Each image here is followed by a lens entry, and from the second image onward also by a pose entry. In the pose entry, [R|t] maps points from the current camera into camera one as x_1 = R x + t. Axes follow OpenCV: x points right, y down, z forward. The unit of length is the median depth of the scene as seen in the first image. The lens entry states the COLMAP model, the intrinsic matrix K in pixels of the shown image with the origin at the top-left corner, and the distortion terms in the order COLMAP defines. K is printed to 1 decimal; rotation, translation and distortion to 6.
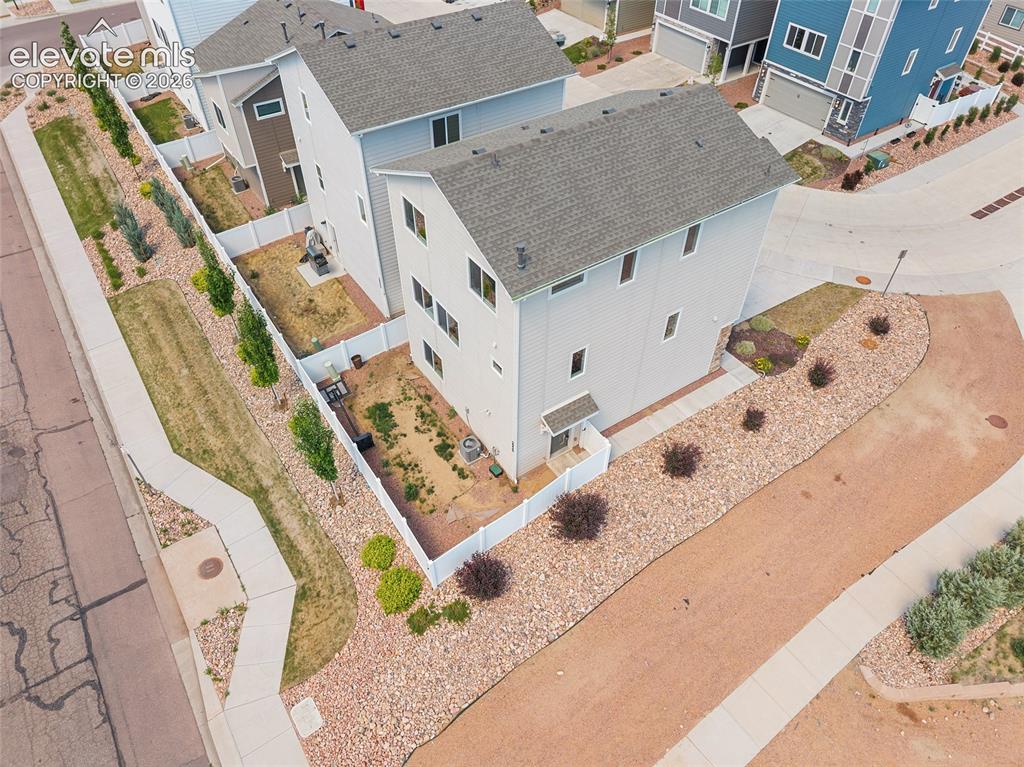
lens RADIAL K [[686.8, 0, 512.0], [0, 686.8, 383.5], [0, 0, 1]] dist [0.028830, -0.039126]
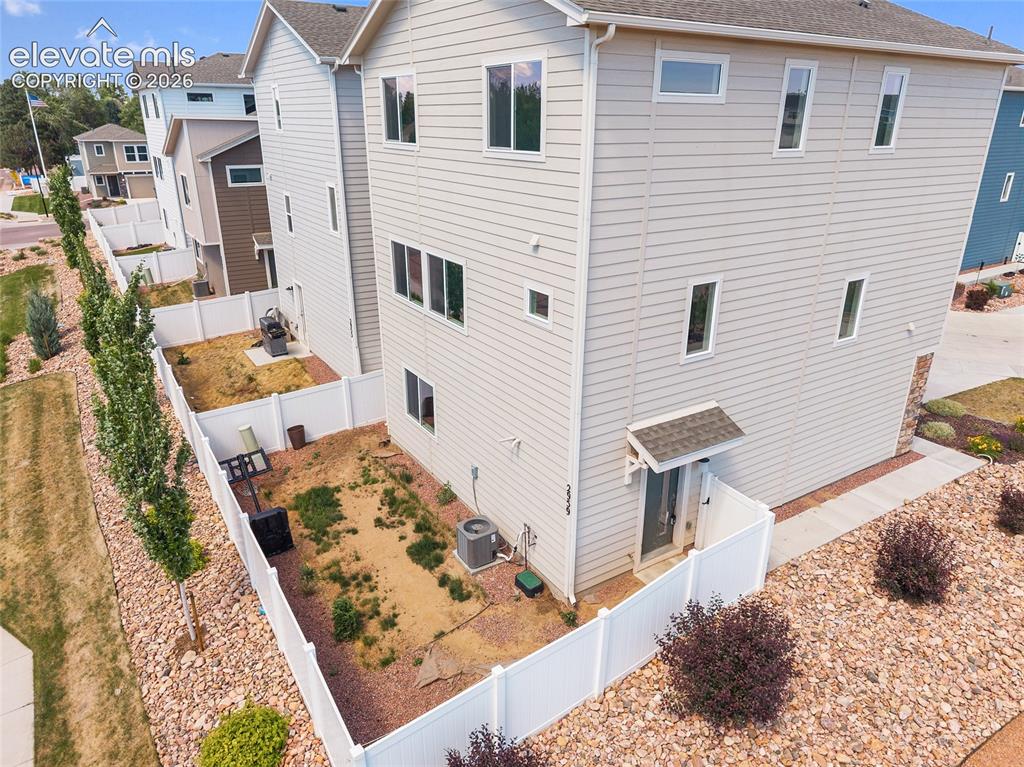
lens RADIAL K [[684.4, 0, 509.8], [0, 684.4, 385.6], [0, 0, 1]] dist [0.005961, -0.006195]
pose [[0.999549, 0.011499, -0.027752, -0.024050], [-0.021822, 0.912843, -0.407728, 0.189819], [0.020644, 0.408150, 0.912682, 0.488138]]
